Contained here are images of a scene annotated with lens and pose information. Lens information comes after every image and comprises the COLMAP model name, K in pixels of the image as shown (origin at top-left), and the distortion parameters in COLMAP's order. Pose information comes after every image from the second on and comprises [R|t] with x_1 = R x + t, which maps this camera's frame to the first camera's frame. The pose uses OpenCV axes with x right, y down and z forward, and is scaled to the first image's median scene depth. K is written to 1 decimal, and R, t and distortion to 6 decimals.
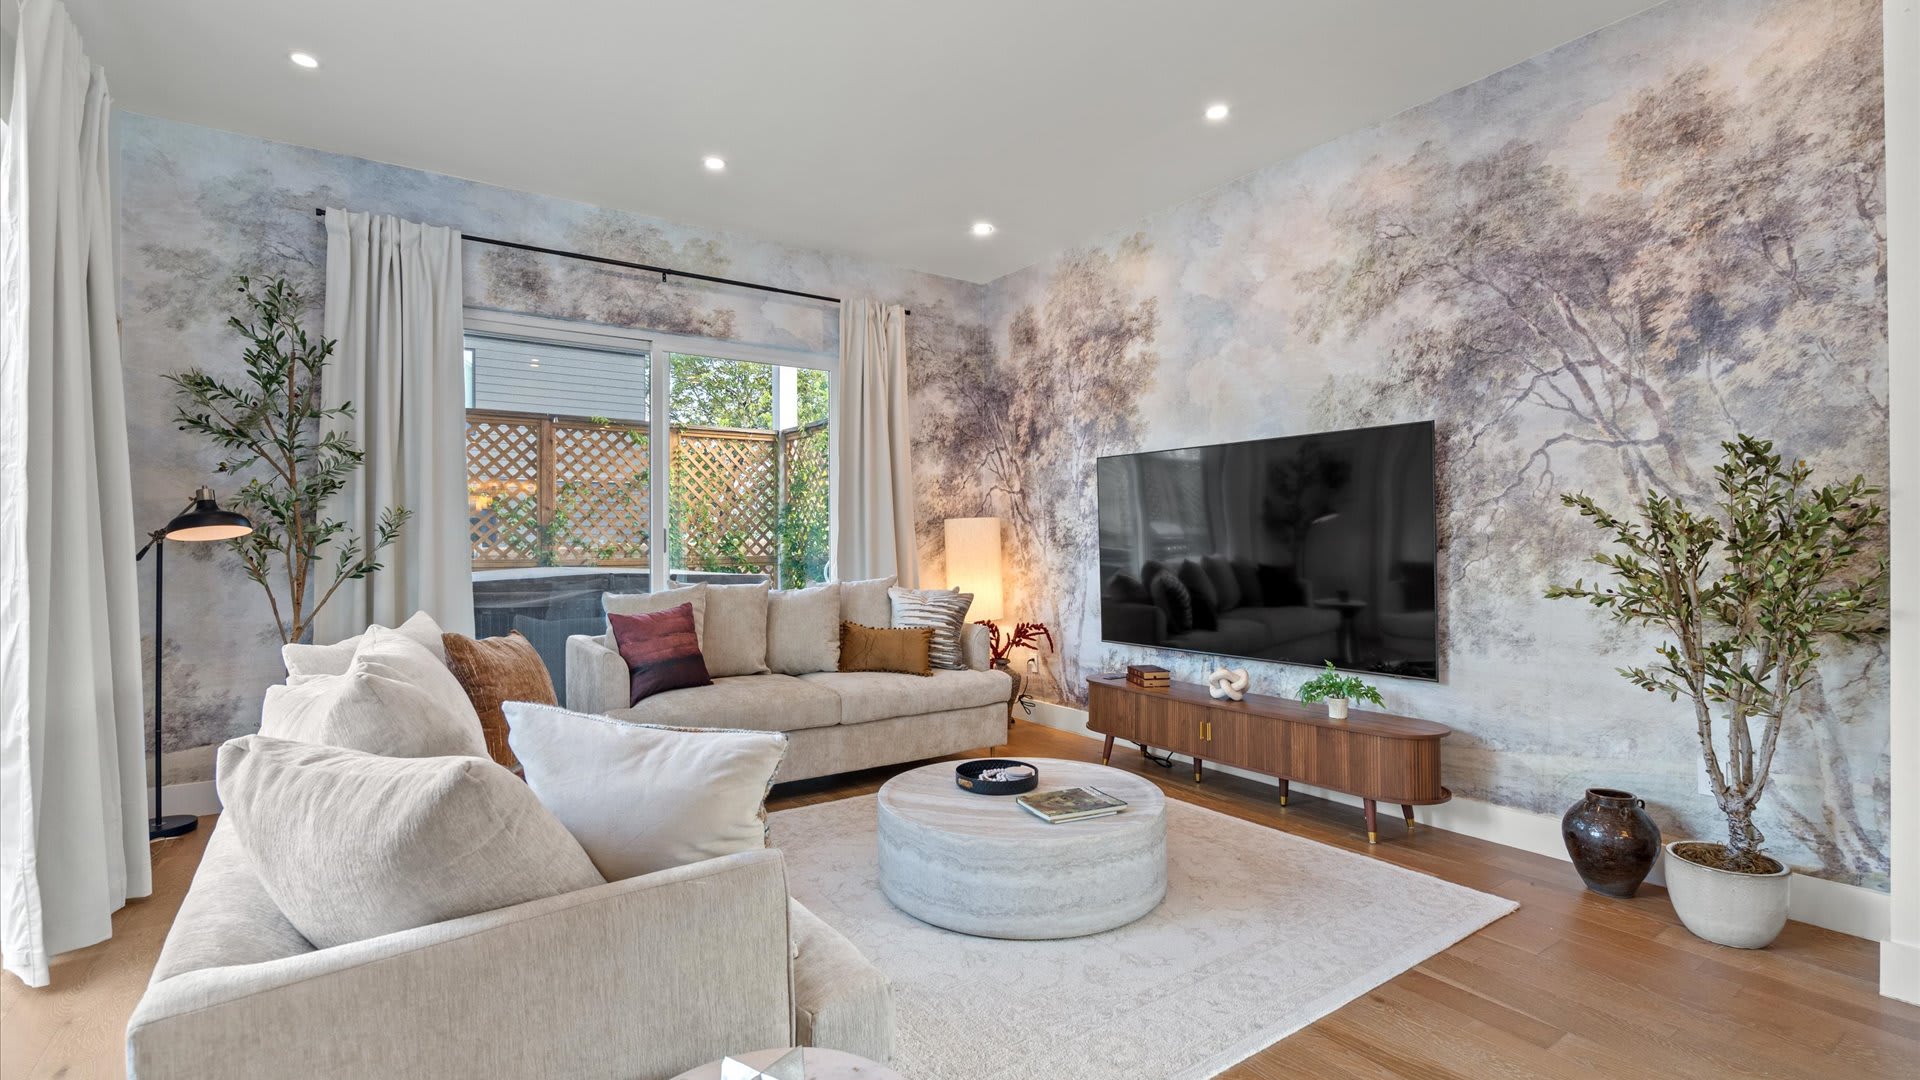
lens RADIAL K [[856.8, 0, 943.4], [0, 856.8, 550.5], [0, 0, 1]] dist [-0.003618, 0.001794]
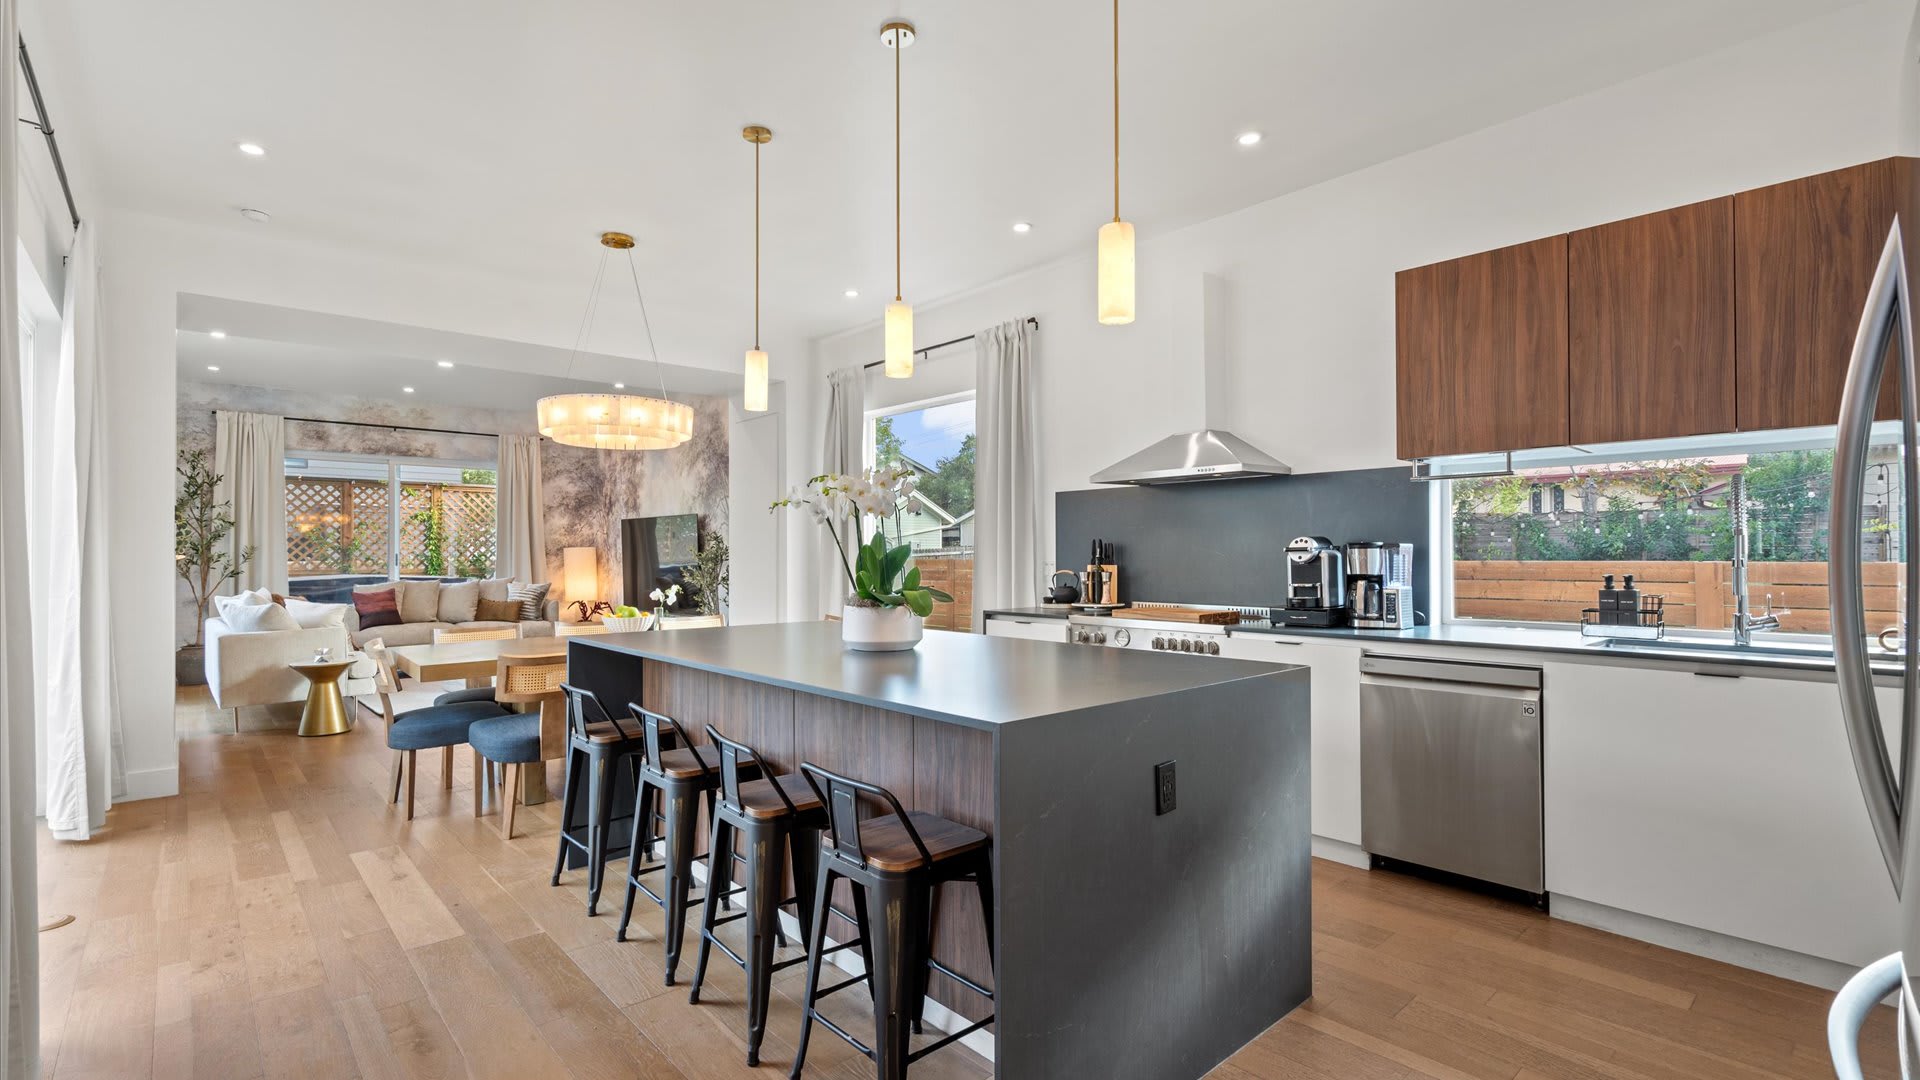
lens RADIAL K [[856.8, 0, 954.6], [0, 856.8, 549.9], [0, 0, 1]] dist [-0.003618, 0.001794]
pose [[0.987408, 0.007753, 0.158002, 0.700830], [-0.006850, 0.999957, -0.006258, -0.032558], [-0.158044, 0.005097, 0.987419, -1.272740]]
